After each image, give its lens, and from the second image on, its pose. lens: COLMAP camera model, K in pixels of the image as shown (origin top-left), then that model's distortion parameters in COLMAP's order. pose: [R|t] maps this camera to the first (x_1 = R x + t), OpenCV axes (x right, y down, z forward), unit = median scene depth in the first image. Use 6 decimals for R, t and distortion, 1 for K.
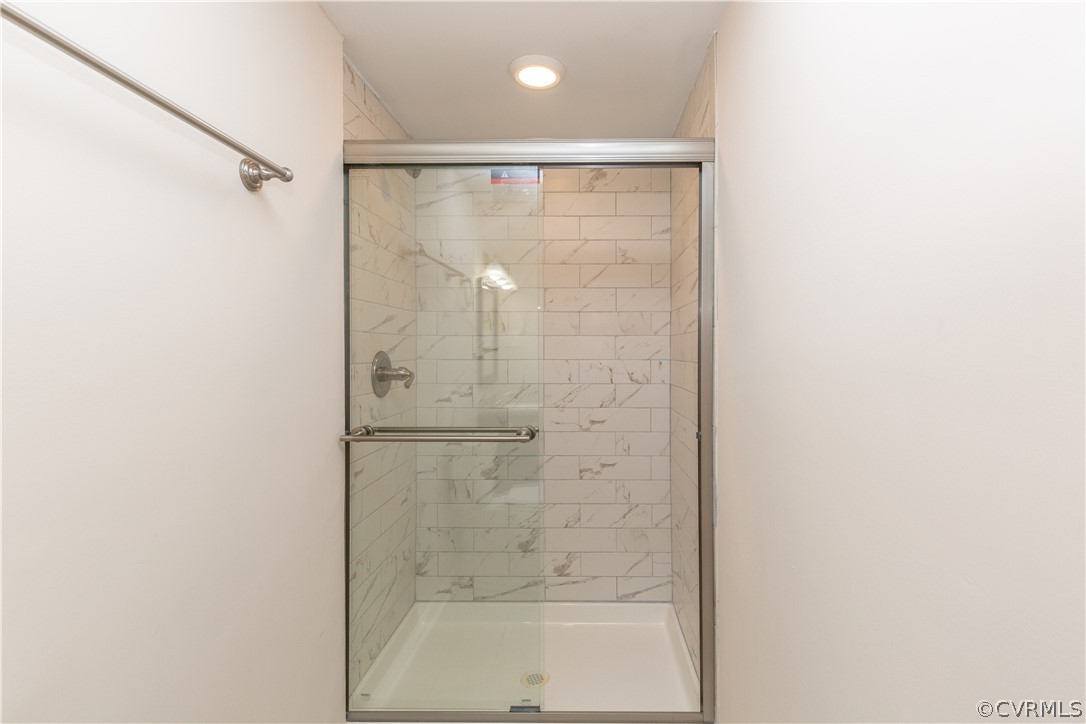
lens RADIAL K [[498.0, 0, 543.9], [0, 498.0, 356.5], [0, 0, 1]] dist [0.018084, -0.001100]
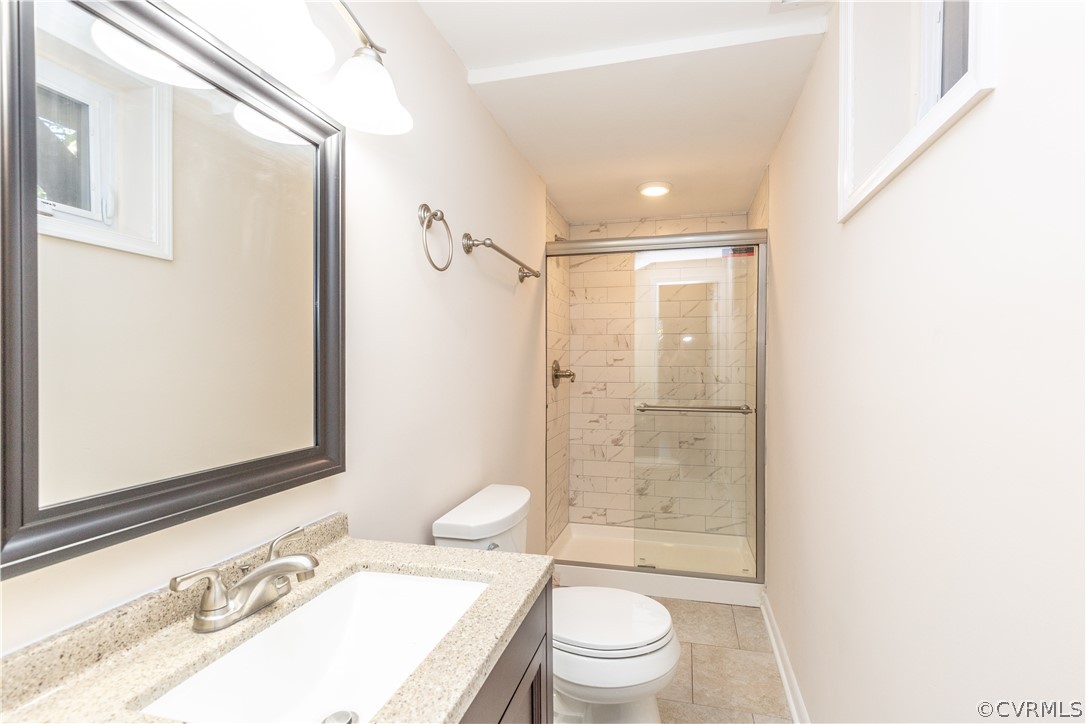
lens RADIAL K [[498.0, 0, 538.1], [0, 498.0, 377.7], [0, 0, 1]] dist [0.018084, -0.001100]
pose [[0.980907, 0.005379, -0.194405, -0.051703], [-0.003114, 0.999924, 0.011954, 0.023416], [0.194455, -0.011120, 0.980848, -0.526041]]
